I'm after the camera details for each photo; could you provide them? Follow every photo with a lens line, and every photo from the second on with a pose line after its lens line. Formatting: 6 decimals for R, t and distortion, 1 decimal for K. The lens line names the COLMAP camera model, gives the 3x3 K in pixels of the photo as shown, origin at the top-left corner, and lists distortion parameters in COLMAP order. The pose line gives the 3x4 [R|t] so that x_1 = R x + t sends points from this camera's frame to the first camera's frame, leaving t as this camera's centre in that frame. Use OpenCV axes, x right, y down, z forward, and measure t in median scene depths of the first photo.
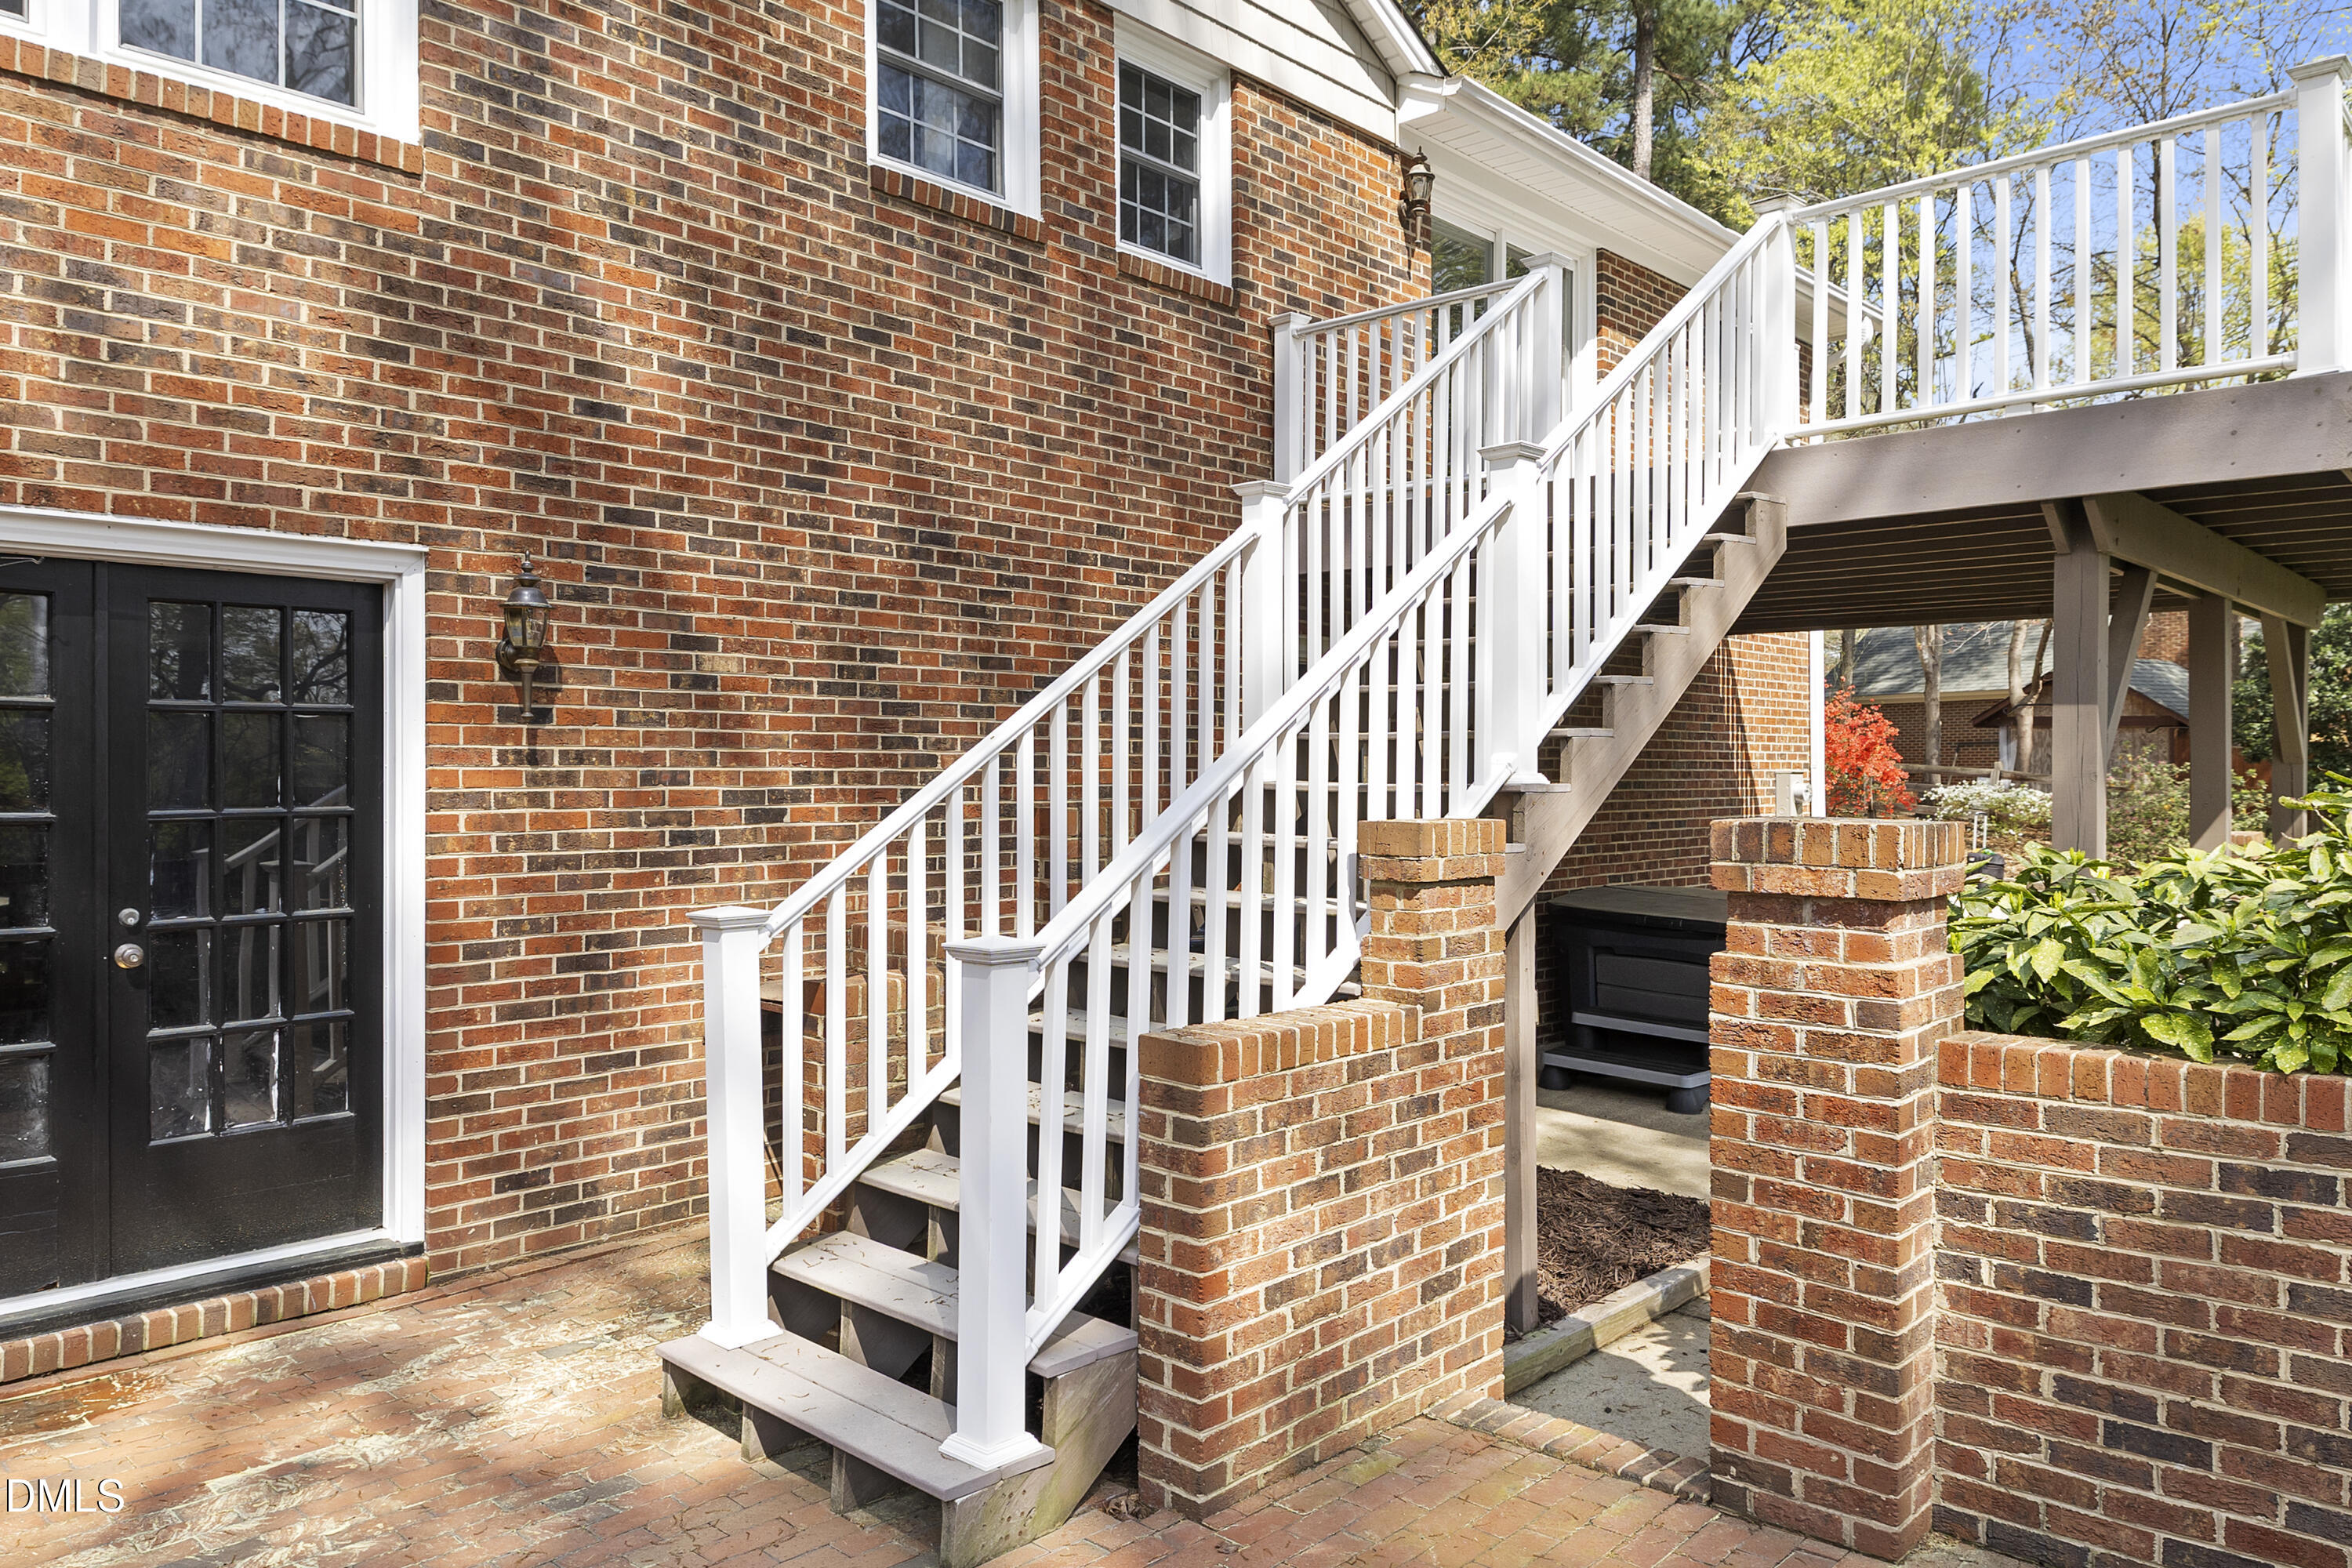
lens RADIAL K [[1586.1, 0, 1173.7], [0, 1586.1, 762.6], [0, 0, 1]] dist [0.070618, -0.091182]
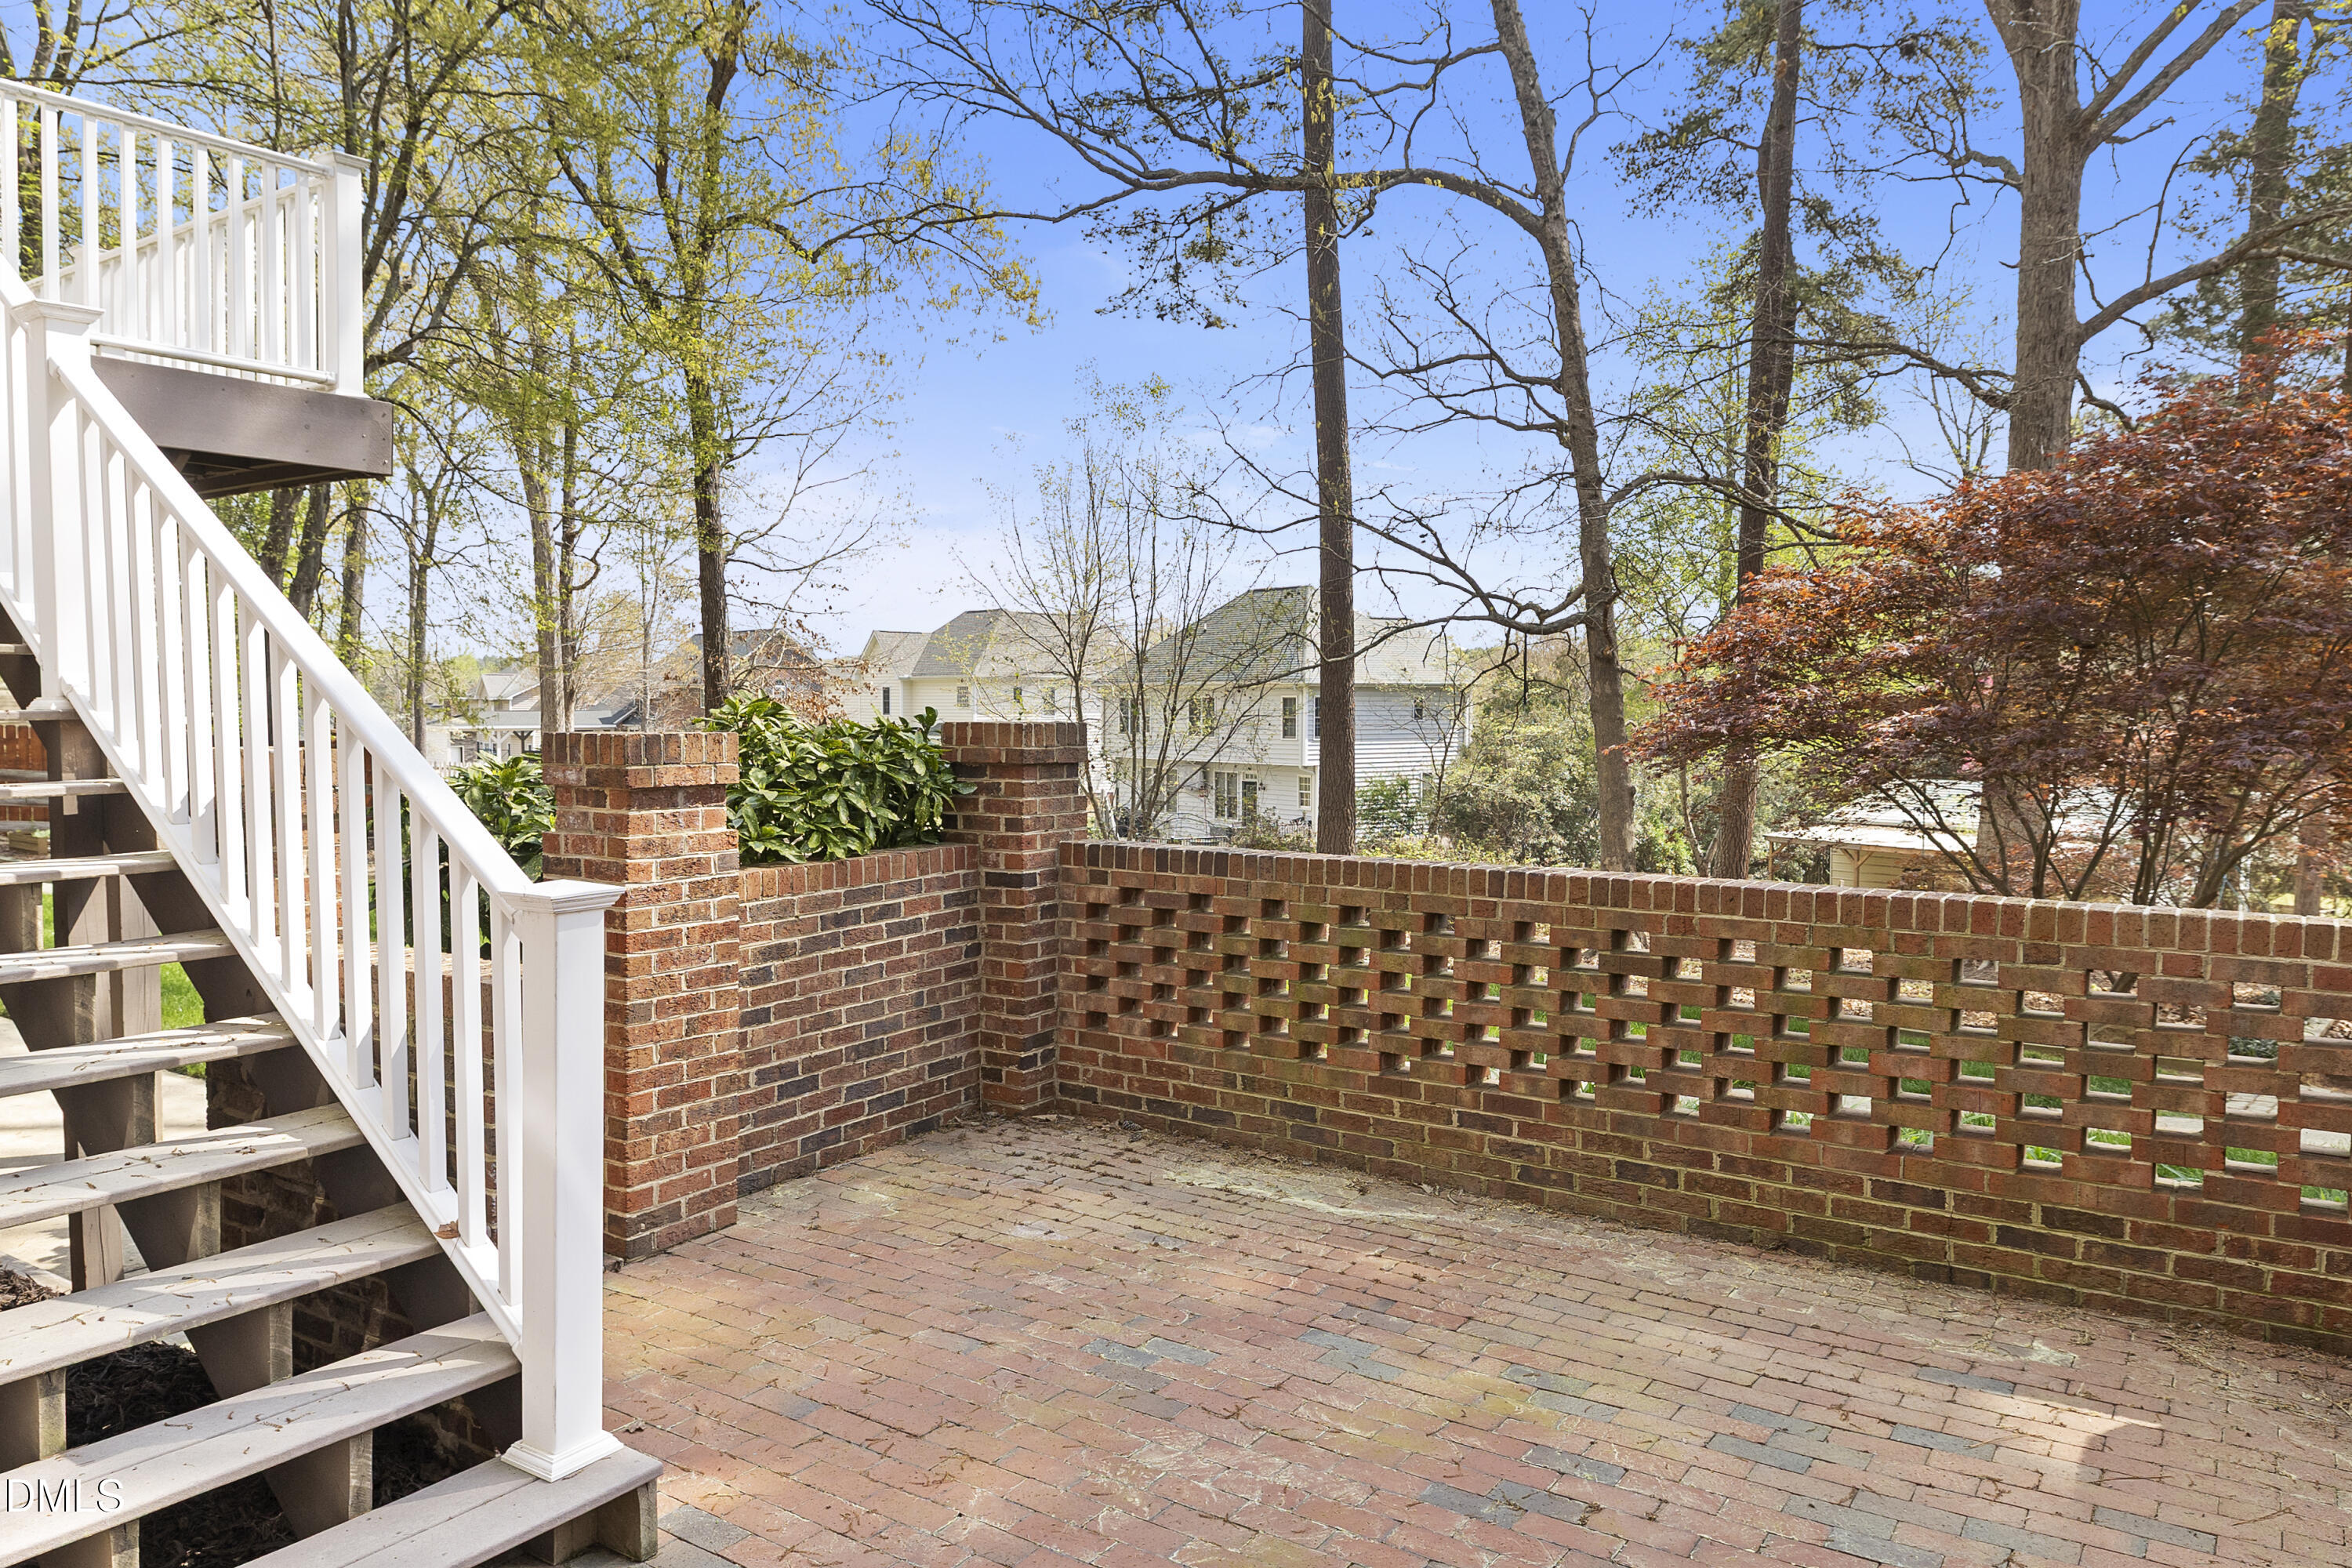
lens RADIAL K [[1586.1, 0, 1173.7], [0, 1586.1, 762.6], [0, 0, 1]] dist [0.070618, -0.091182]
pose [[-0.151313, -0.041747, 0.987604, -0.587508], [-0.001768, 0.999118, 0.041963, 0.002444], [-0.988484, 0.004604, -0.151253, 0.449438]]
